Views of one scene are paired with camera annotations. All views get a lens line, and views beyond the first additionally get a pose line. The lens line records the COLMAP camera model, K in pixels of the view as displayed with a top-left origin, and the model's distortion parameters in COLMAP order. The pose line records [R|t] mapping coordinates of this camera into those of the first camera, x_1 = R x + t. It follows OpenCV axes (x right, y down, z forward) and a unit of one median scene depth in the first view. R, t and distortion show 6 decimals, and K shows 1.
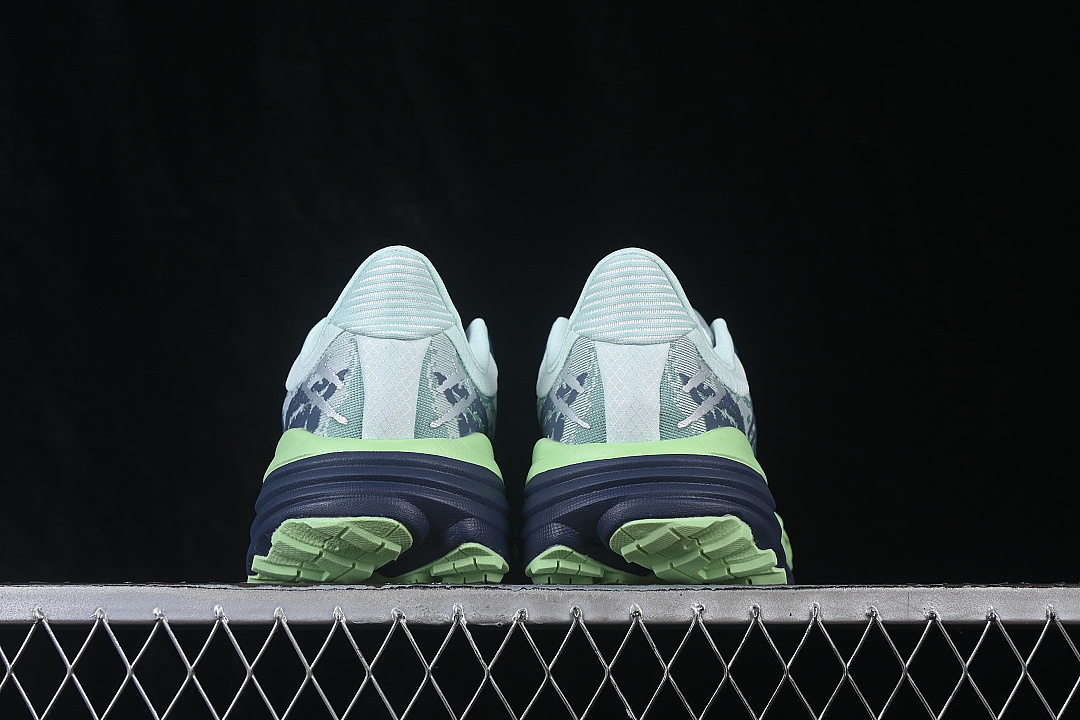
lens RADIAL K [[2341.8, 0, 542.1], [0, 2341.8, 364.1], [0, 0, 1]] dist [0.020921, 0.000000]
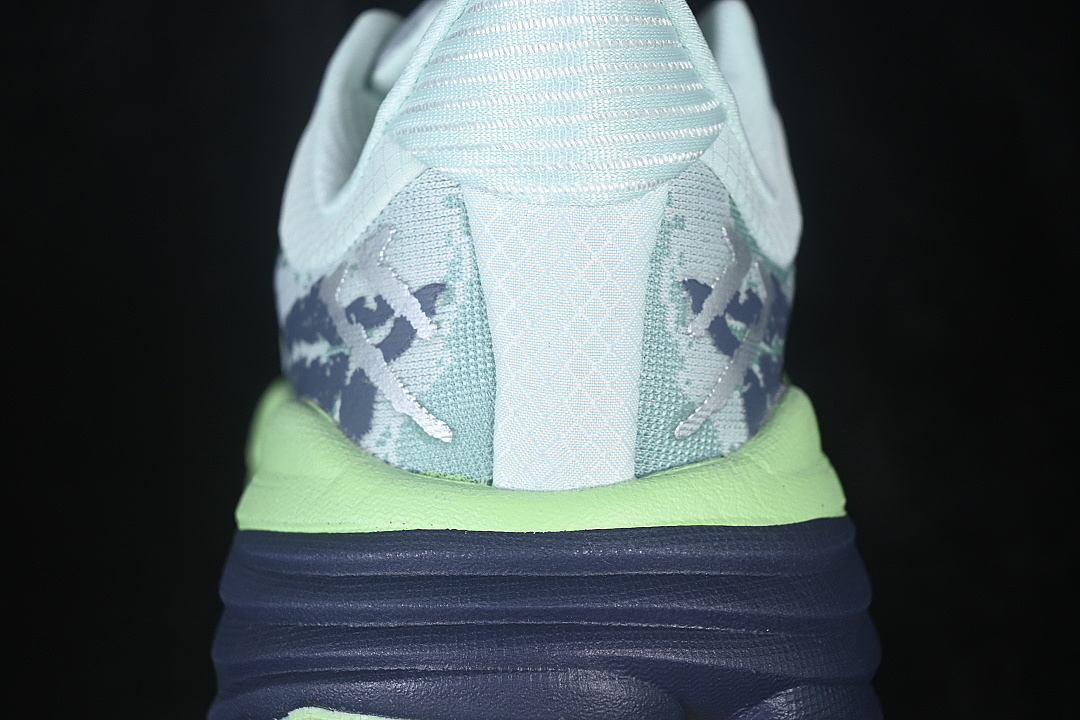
lens RADIAL K [[2341.8, 0, 540.6], [0, 2341.8, 359.9], [0, 0, 1]] dist [0.020921, 0.000000]
pose [[0.999696, -0.024320, -0.004019, -0.066812], [0.024219, 0.938781, 0.343661, -0.111252], [-0.004585, -0.343654, 0.939085, 0.653171]]
